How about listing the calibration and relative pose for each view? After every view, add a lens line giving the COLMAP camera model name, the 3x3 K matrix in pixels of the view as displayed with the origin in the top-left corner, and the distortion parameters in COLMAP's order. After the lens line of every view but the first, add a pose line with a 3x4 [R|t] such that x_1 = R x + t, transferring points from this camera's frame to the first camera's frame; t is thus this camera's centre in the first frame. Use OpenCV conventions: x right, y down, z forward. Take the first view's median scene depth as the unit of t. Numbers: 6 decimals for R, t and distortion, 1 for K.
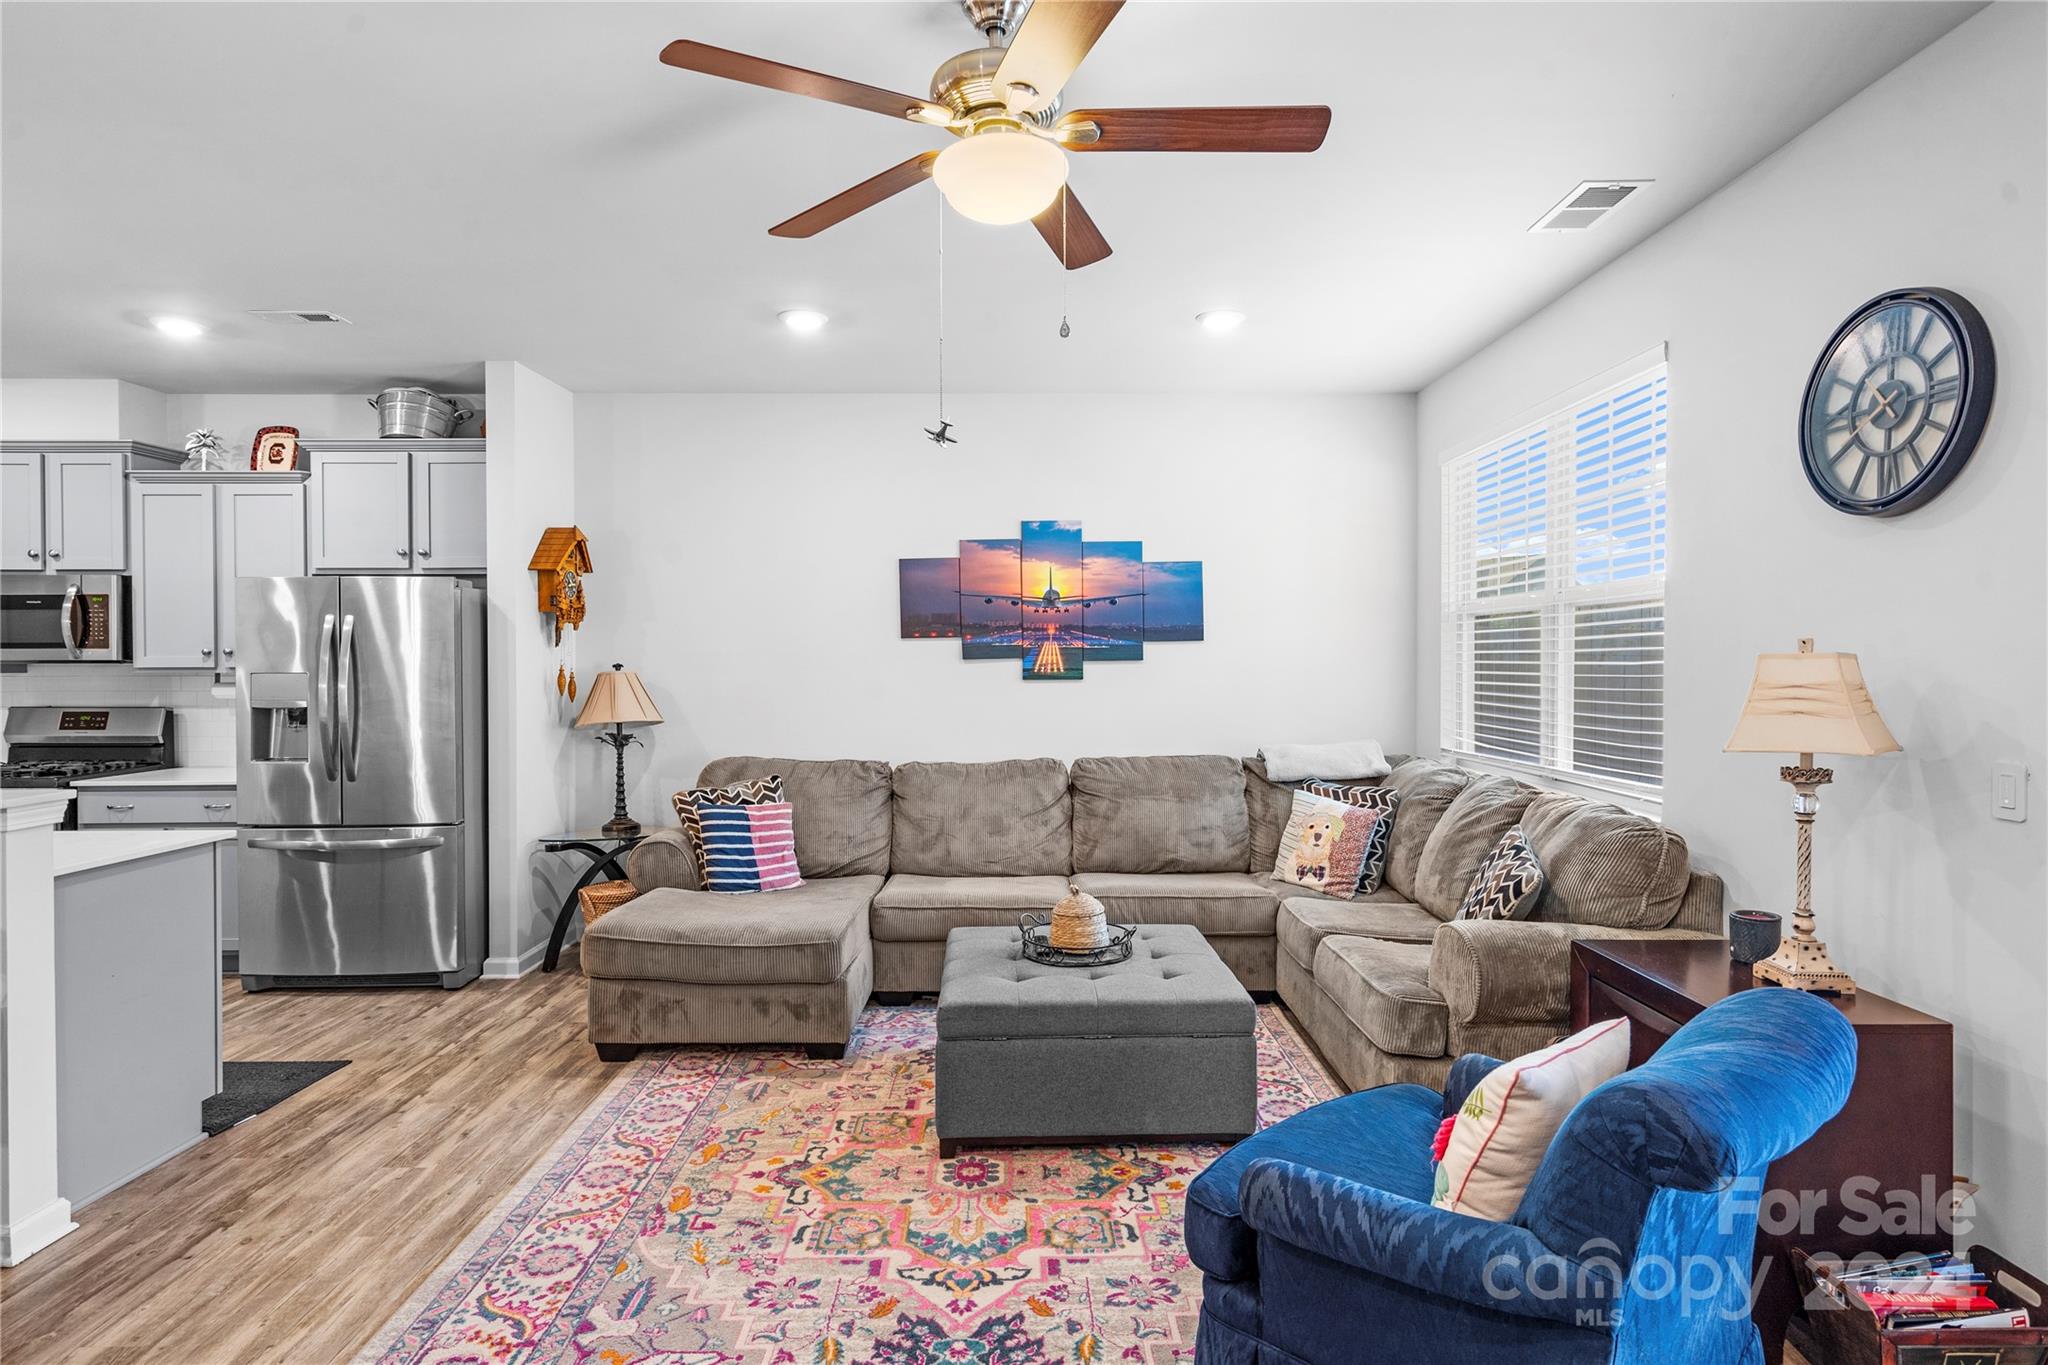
lens RADIAL K [[1079.6, 0, 1035.4], [0, 1079.6, 668.6], [0, 0, 1]] dist [0.003277, 0.000146]
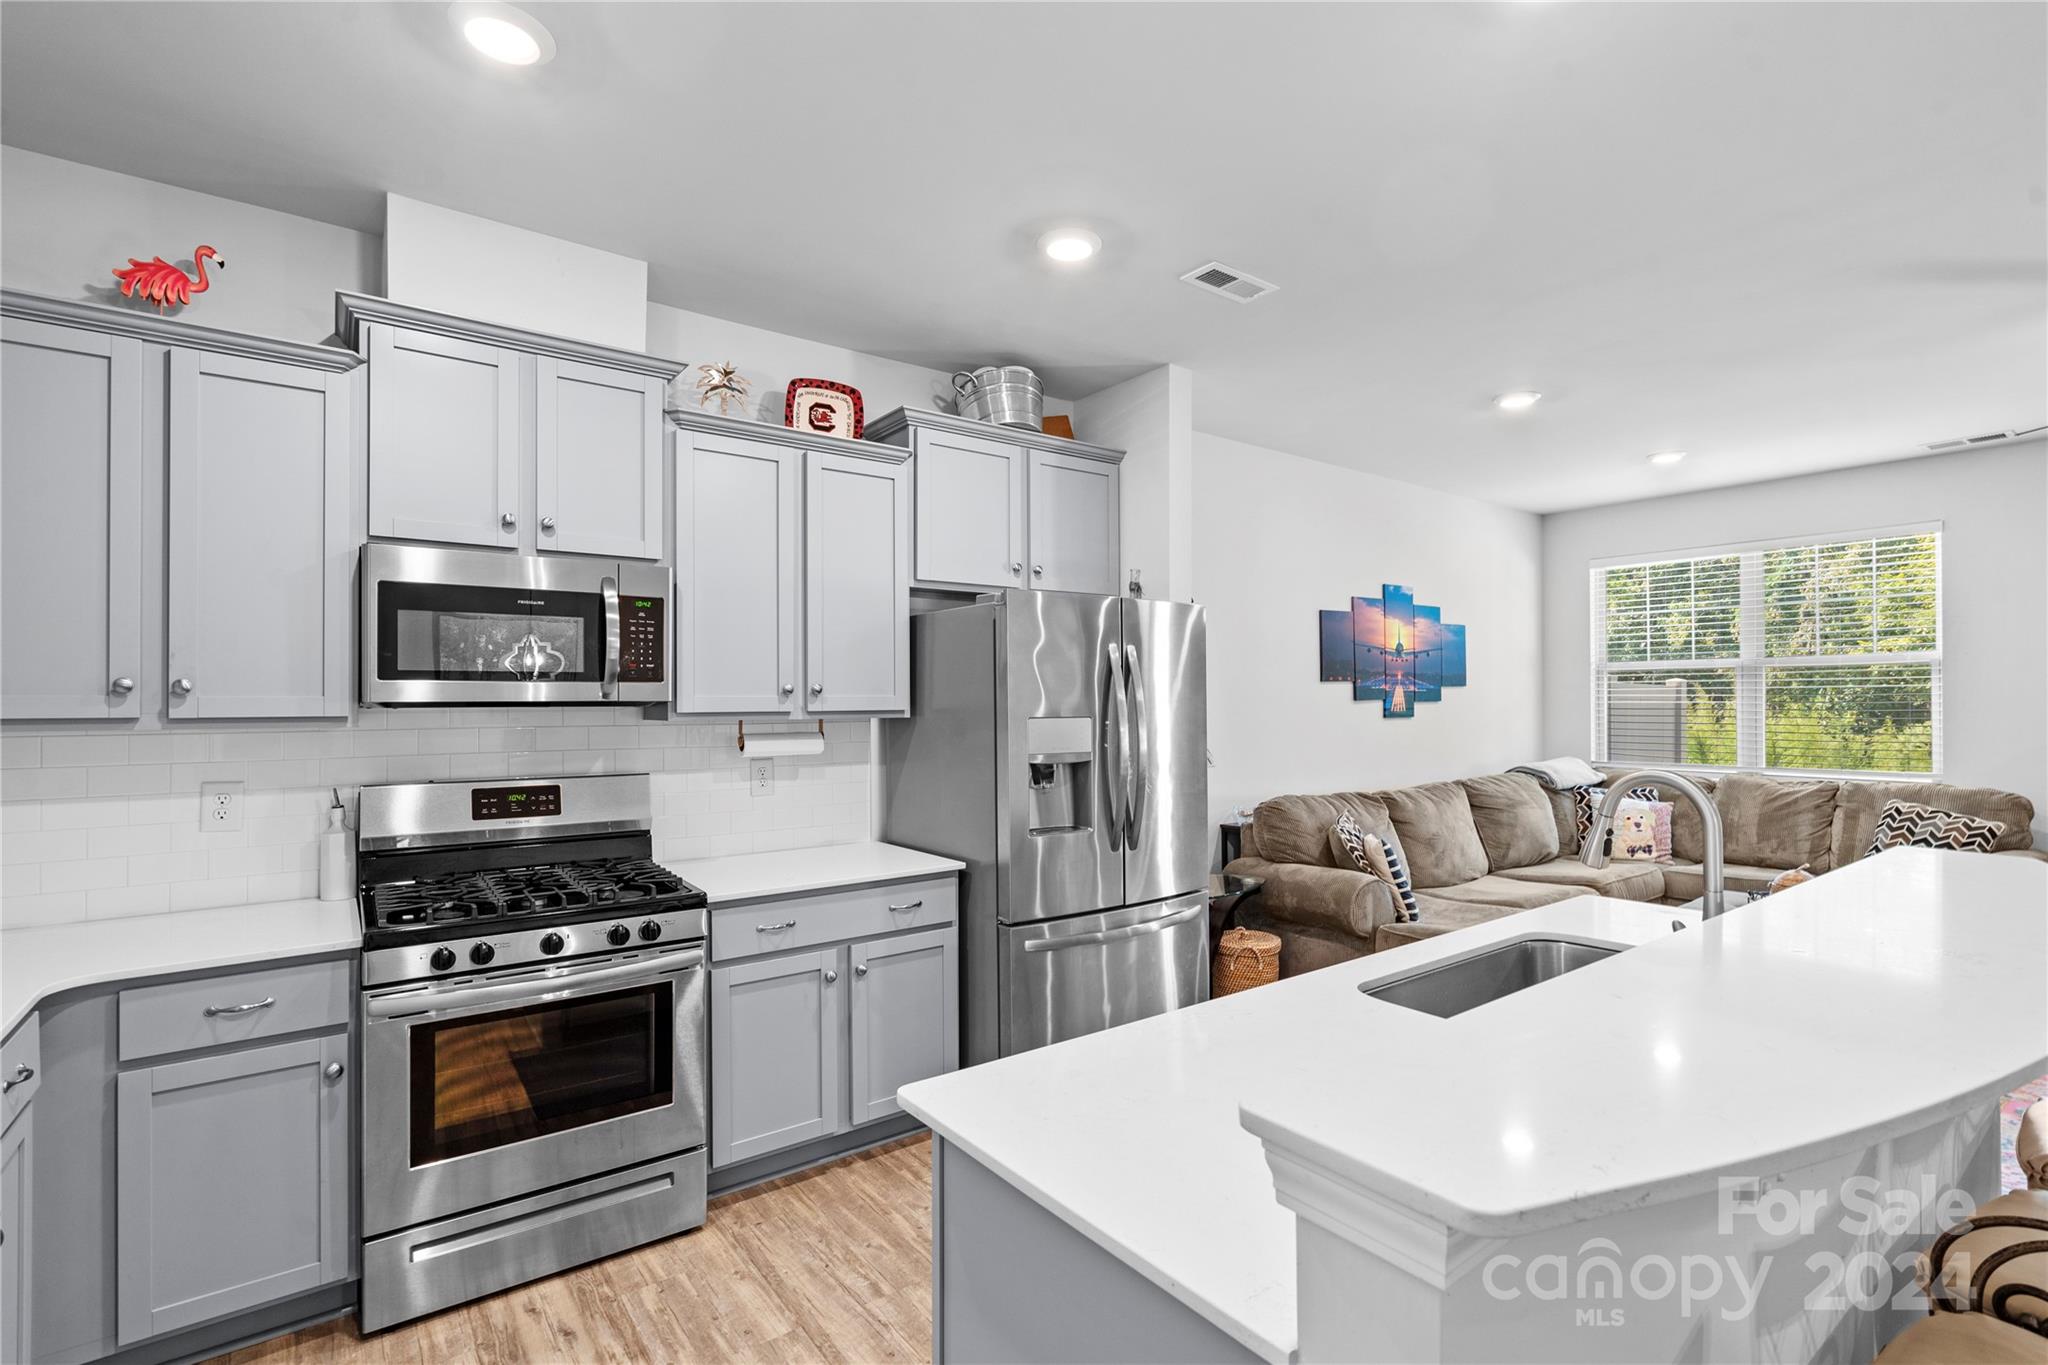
lens RADIAL K [[940.2, 0, 1044.8], [0, 940.2, 693.3], [0, 0, 1]] dist [-0.001519, 0.000313]
pose [[0.802790, 0.004763, 0.596243, -1.105062], [0.006671, 0.999834, -0.016969, -0.001653], [-0.596225, 0.017600, 0.802625, 0.469580]]
